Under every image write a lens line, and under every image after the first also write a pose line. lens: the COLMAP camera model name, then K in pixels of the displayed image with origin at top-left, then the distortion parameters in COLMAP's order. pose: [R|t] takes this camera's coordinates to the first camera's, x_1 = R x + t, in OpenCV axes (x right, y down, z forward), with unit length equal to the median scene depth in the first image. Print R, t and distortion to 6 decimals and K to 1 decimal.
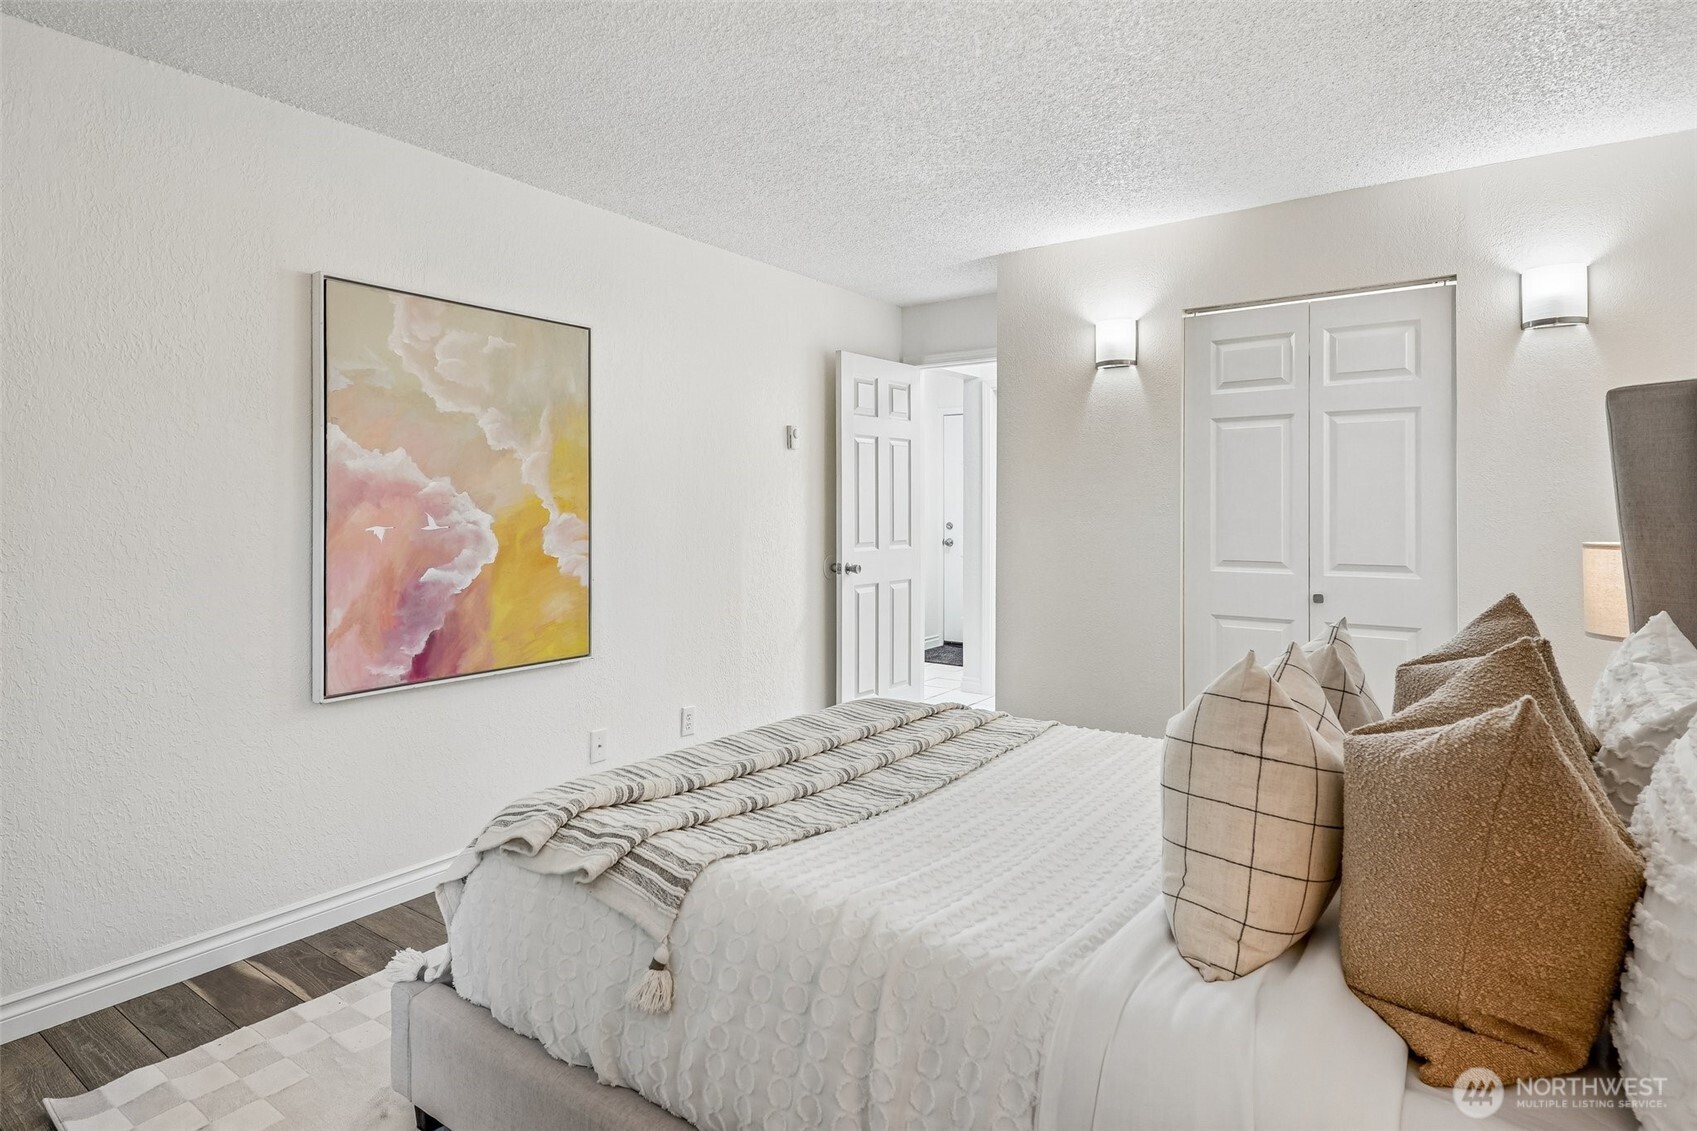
lens RADIAL K [[897.6, 0, 862.6], [0, 897.6, 495.8], [0, 0, 1]] dist [-0.002083, -0.000174]
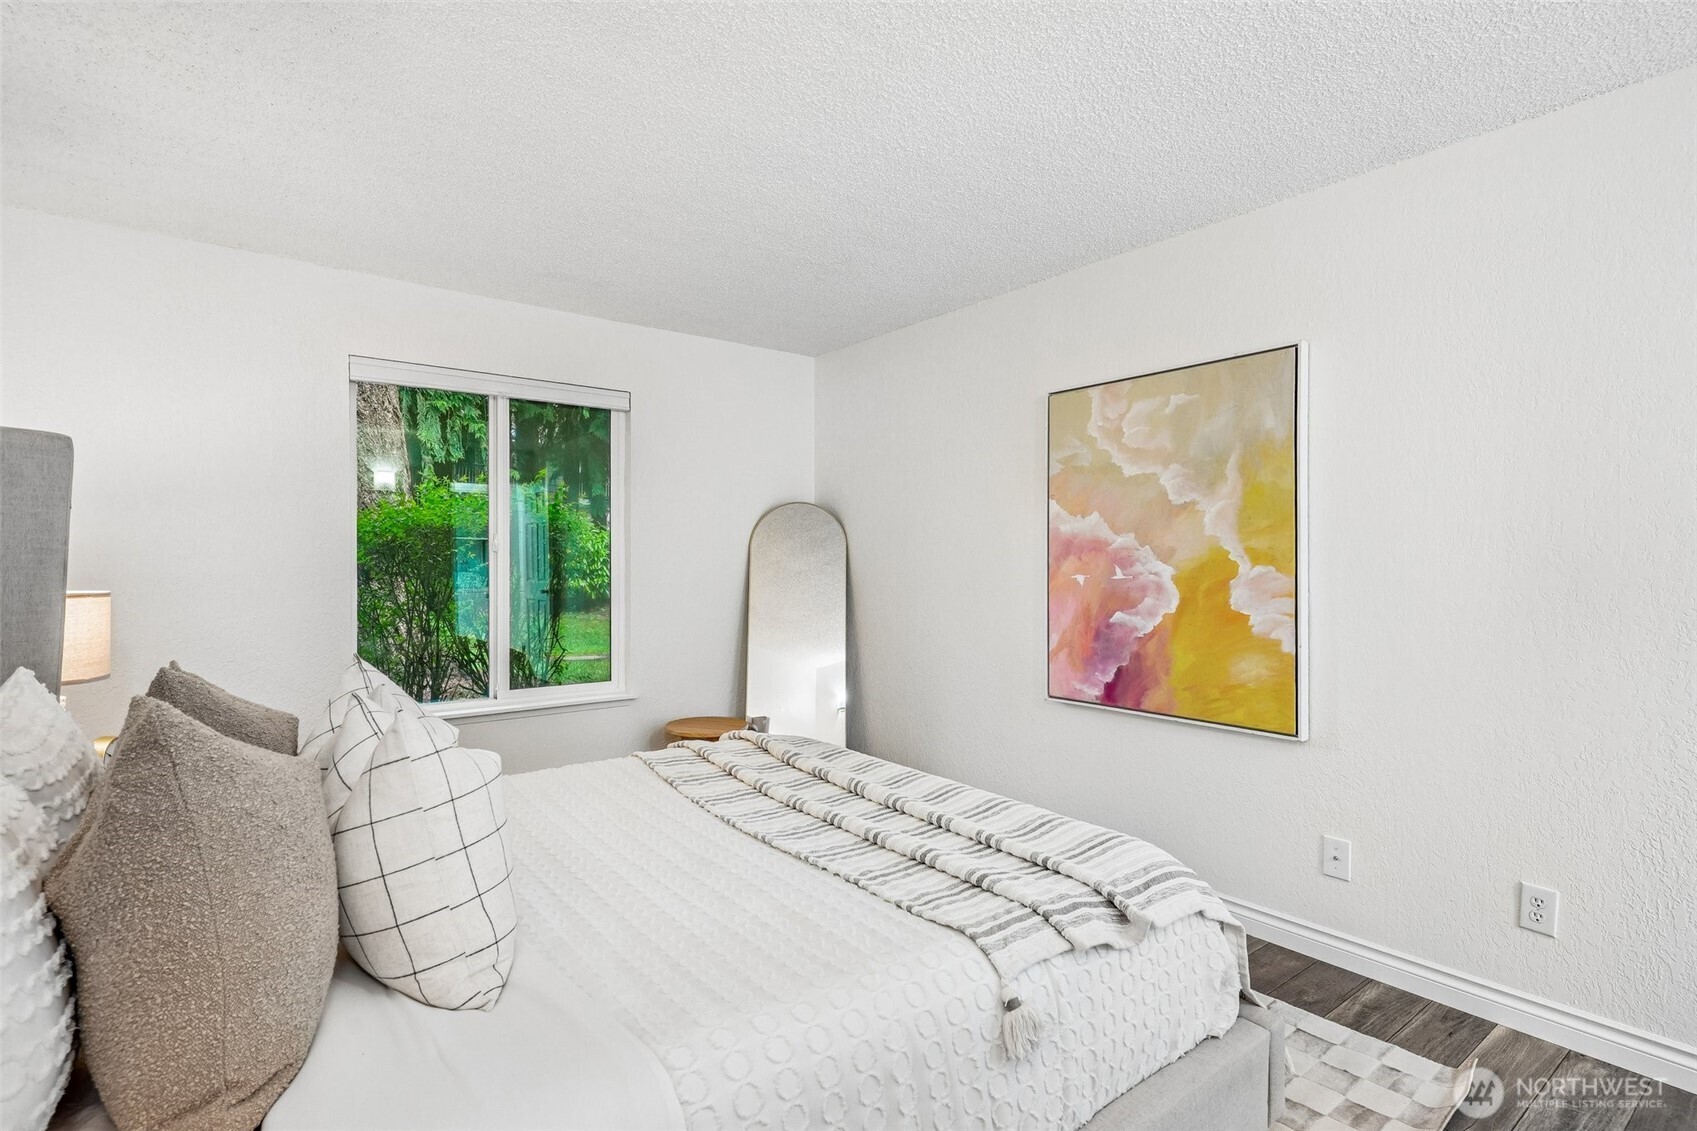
lens RADIAL K [[833.3, 0, 848.1], [0, 833.3, 570.2], [0, 0, 1]] dist [0.012343, -0.010124]
pose [[-0.288831, 0.000906, -0.957380, 0.647053], [0.004669, 0.999989, -0.000462, 0.024780], [0.957369, -0.004603, -0.288833, 0.951218]]
